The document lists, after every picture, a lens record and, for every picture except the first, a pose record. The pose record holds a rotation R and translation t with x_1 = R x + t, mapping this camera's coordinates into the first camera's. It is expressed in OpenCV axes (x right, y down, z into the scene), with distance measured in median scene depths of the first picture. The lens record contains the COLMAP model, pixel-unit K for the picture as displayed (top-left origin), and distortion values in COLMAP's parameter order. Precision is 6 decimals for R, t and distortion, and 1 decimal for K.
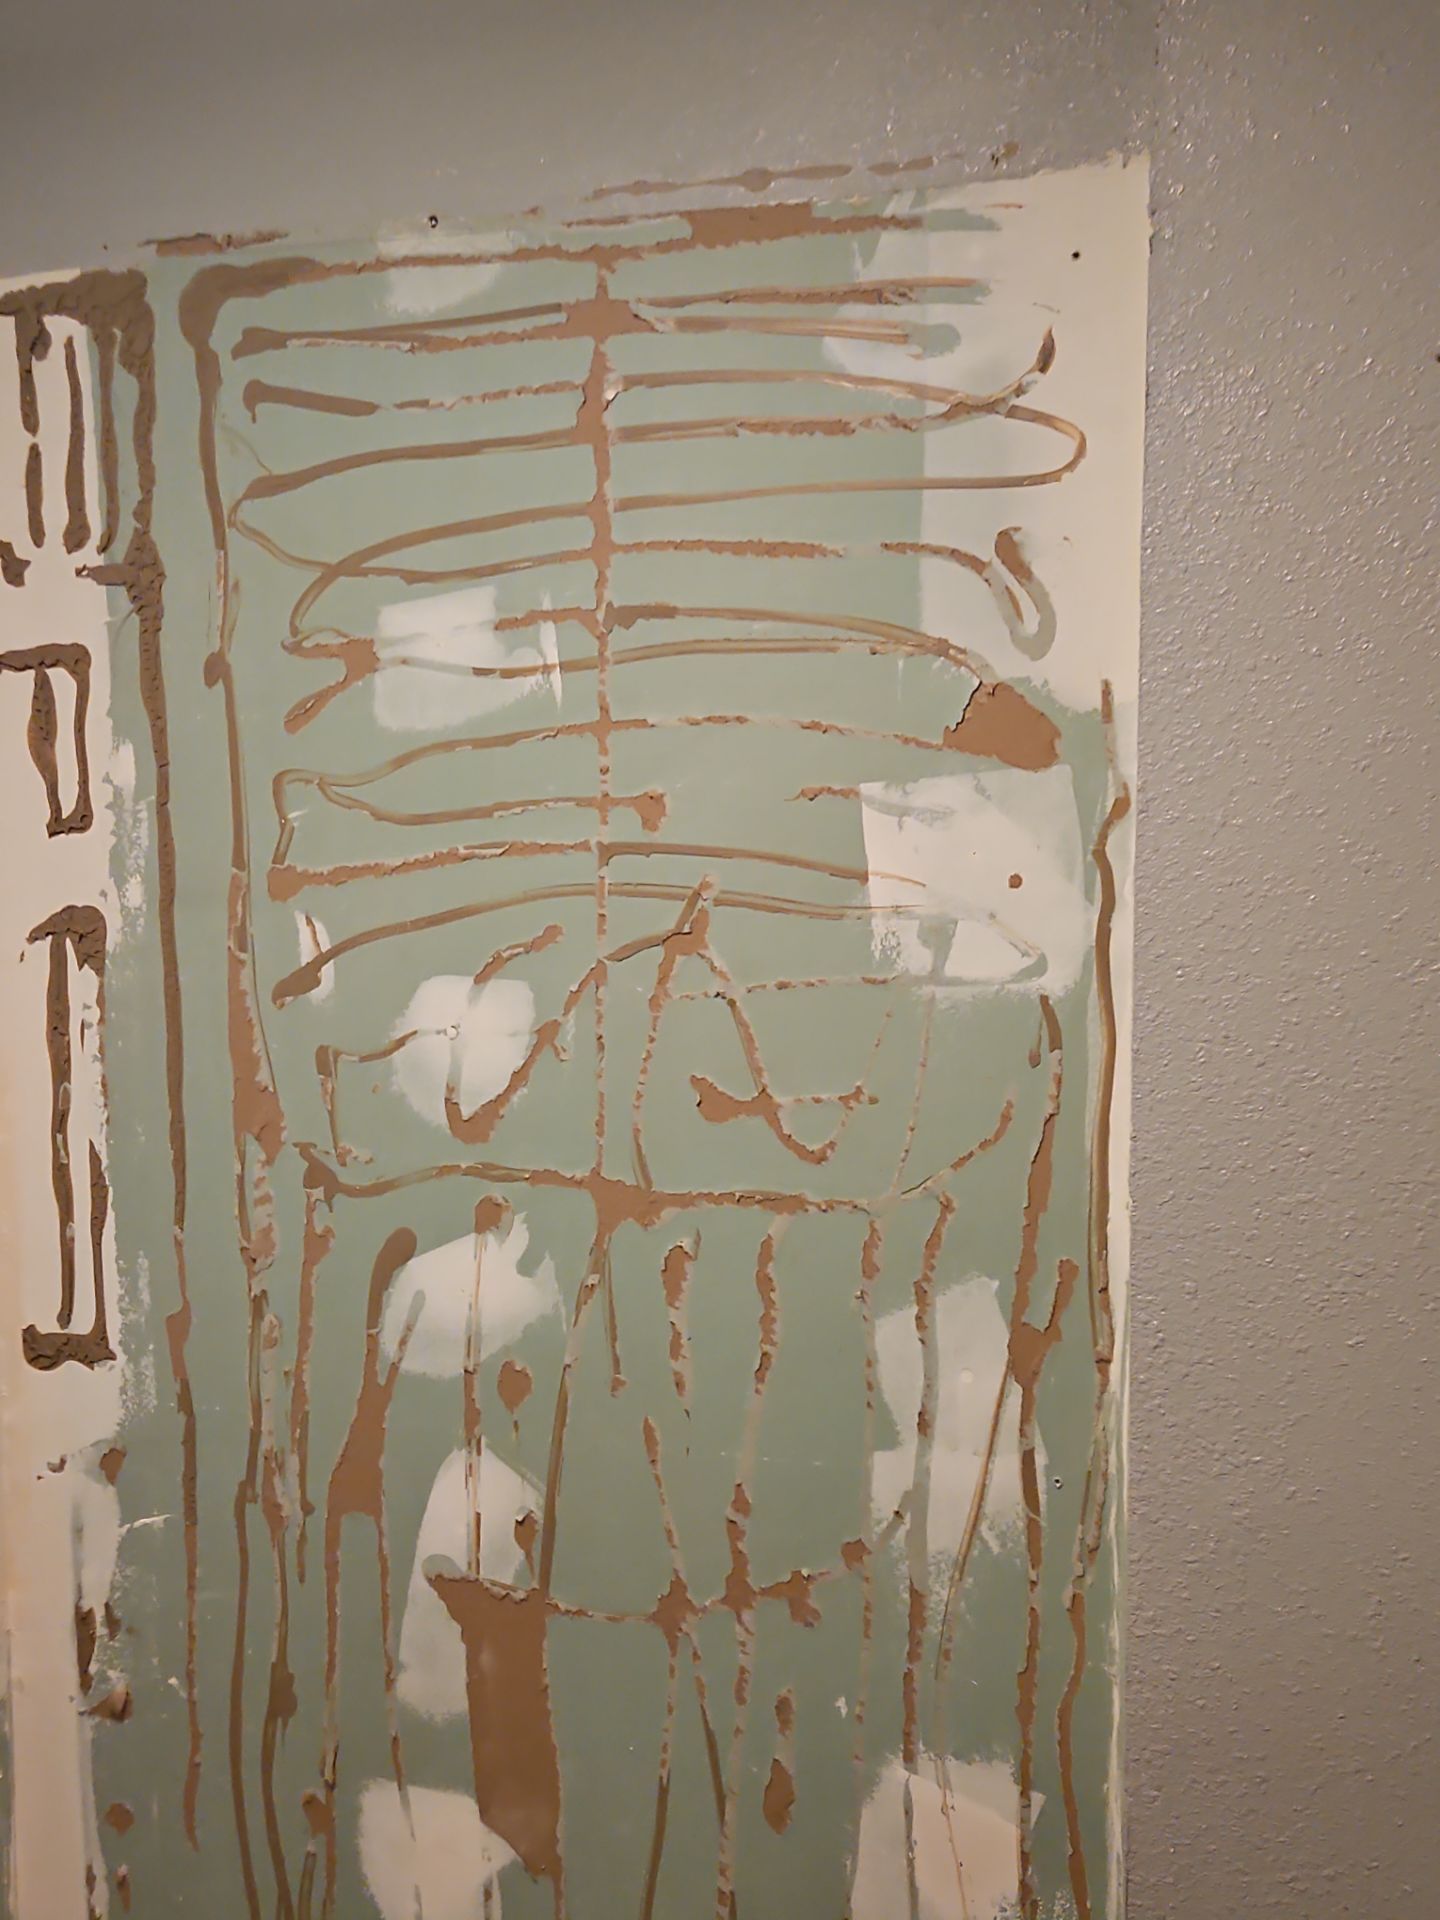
lens RADIAL K [[1293.8, 0, 726.8], [0, 1293.8, 944.6], [0, 0, 1]] dist [0.051851, -0.034673]
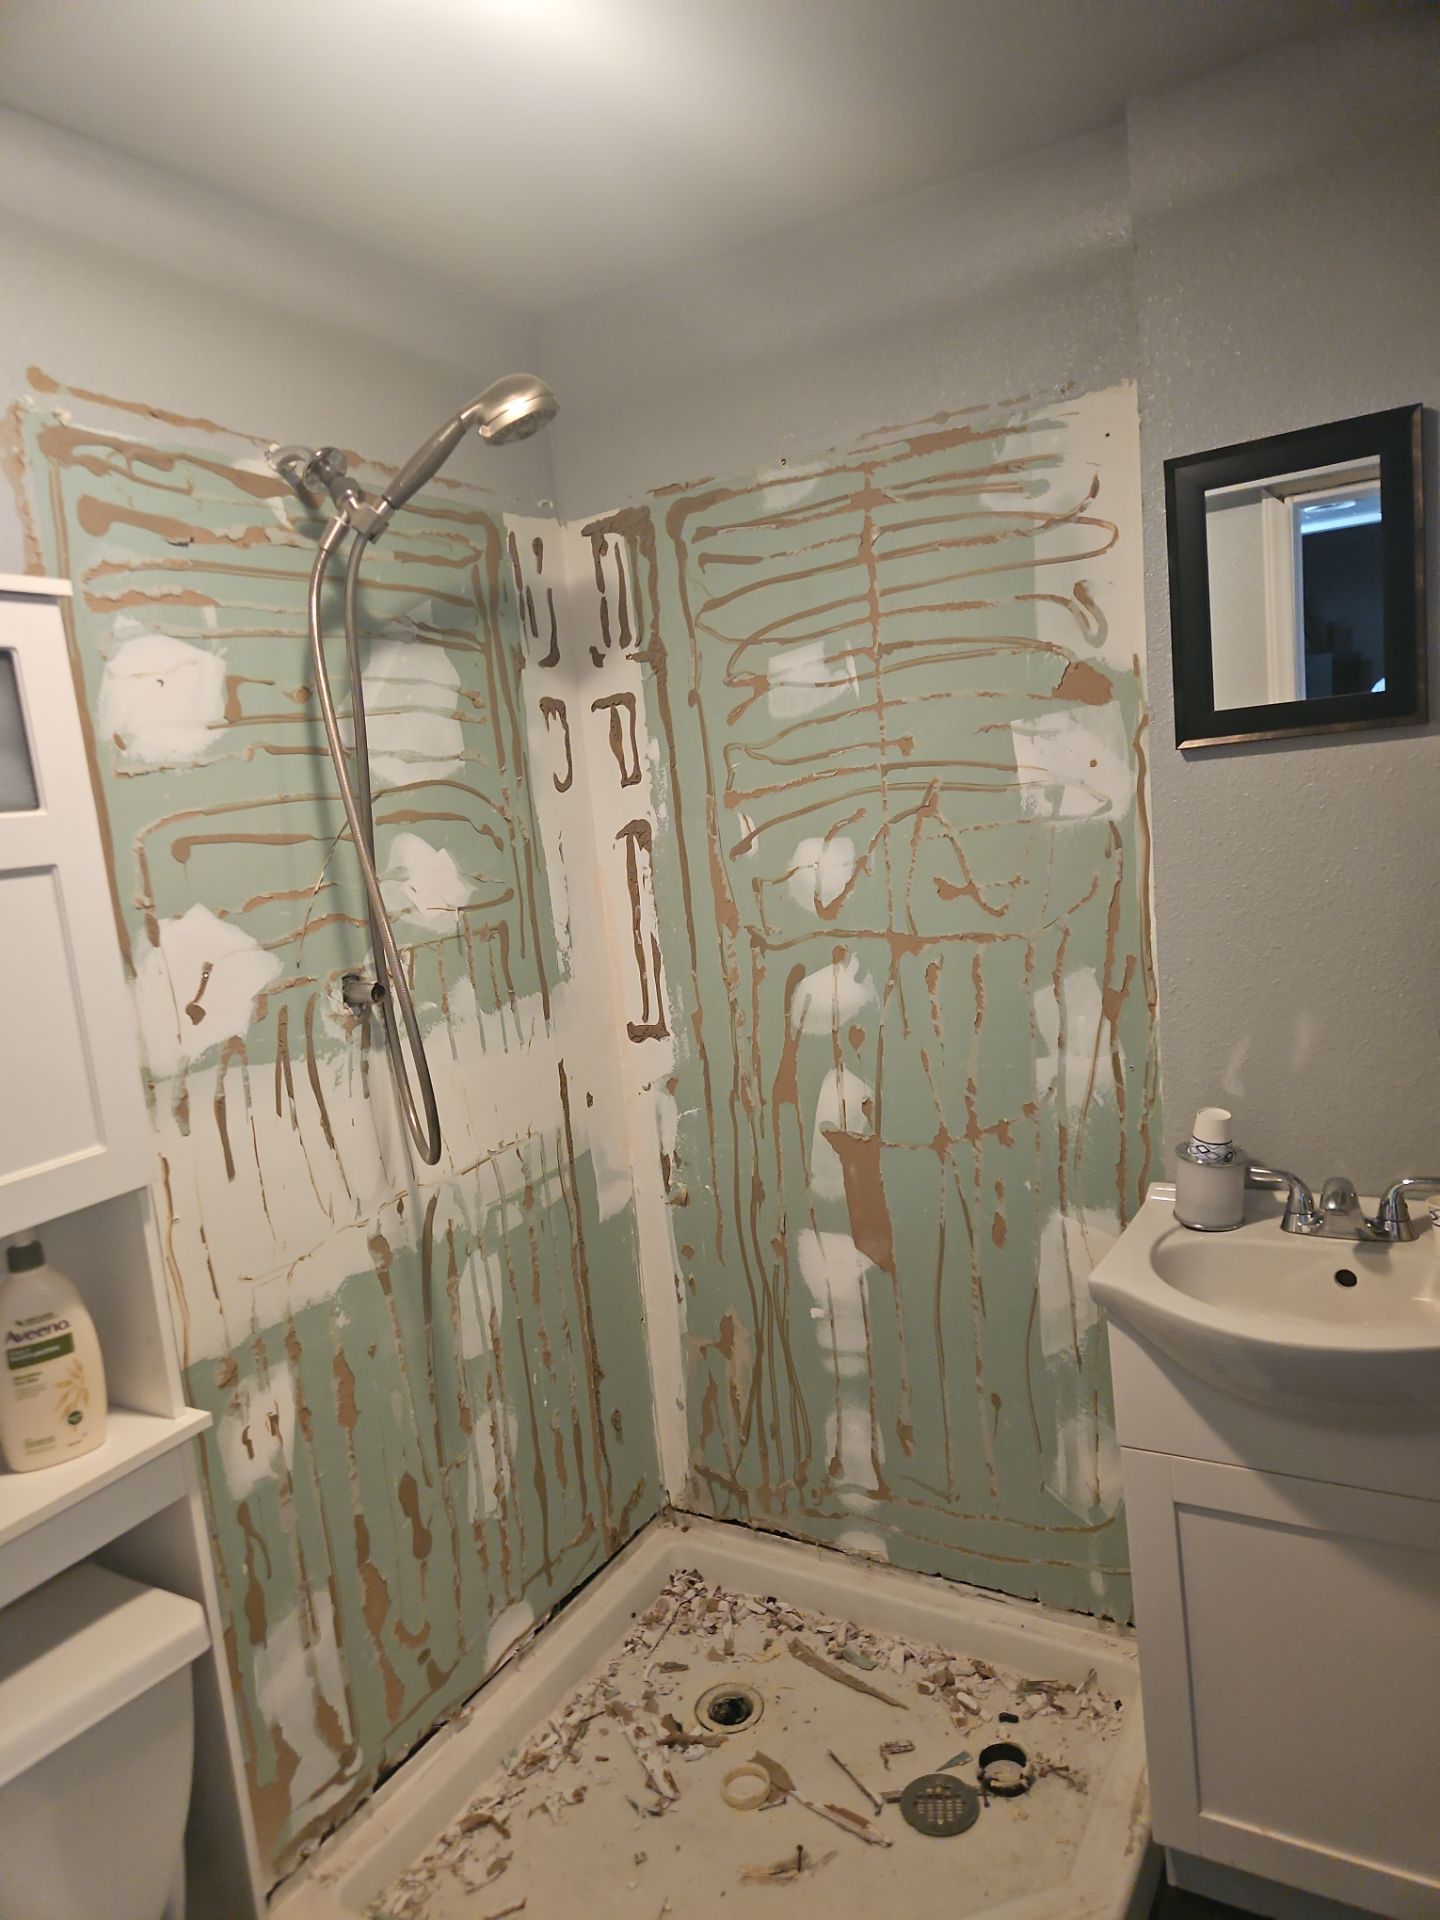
lens RADIAL K [[1293.8, 0, 719.4], [0, 1293.8, 964.1], [0, 0, 1]] dist [0.051851, -0.034673]
pose [[0.955051, -0.049203, -0.292331, 0.231943], [0.065965, 0.996679, 0.047755, 0.116145], [0.289011, -0.064892, 0.955124, -1.001740]]
